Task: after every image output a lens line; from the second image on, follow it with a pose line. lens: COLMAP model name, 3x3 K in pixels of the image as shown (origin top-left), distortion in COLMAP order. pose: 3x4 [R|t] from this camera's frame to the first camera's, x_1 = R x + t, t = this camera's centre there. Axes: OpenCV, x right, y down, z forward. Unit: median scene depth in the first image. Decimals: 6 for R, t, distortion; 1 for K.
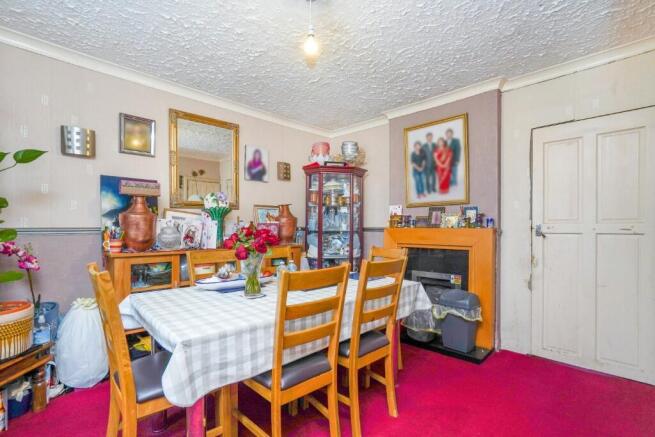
lens RADIAL K [[312.3, 0, 329.0], [0, 312.3, 221.6], [0, 0, 1]] dist [-0.006088, 0.000307]
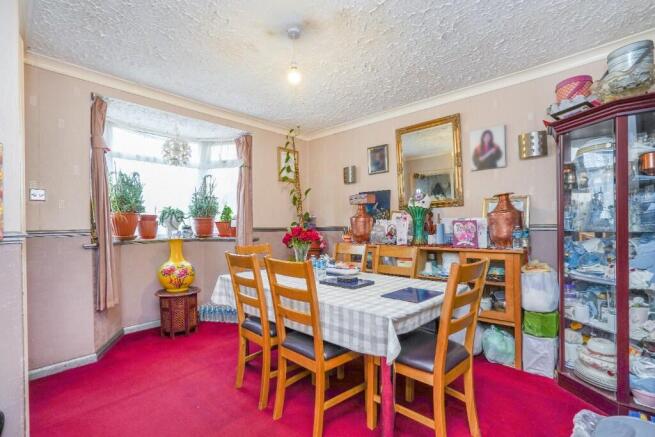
lens RADIAL K [[312.3, 0, 329.1], [0, 312.3, 223.3], [0, 0, 1]] dist [-0.006088, 0.000307]
pose [[0.011700, -0.003927, -0.999924, 0.599883], [0.023936, 0.999707, -0.003646, 0.006674], [0.999645, -0.023891, 0.011790, 0.583803]]
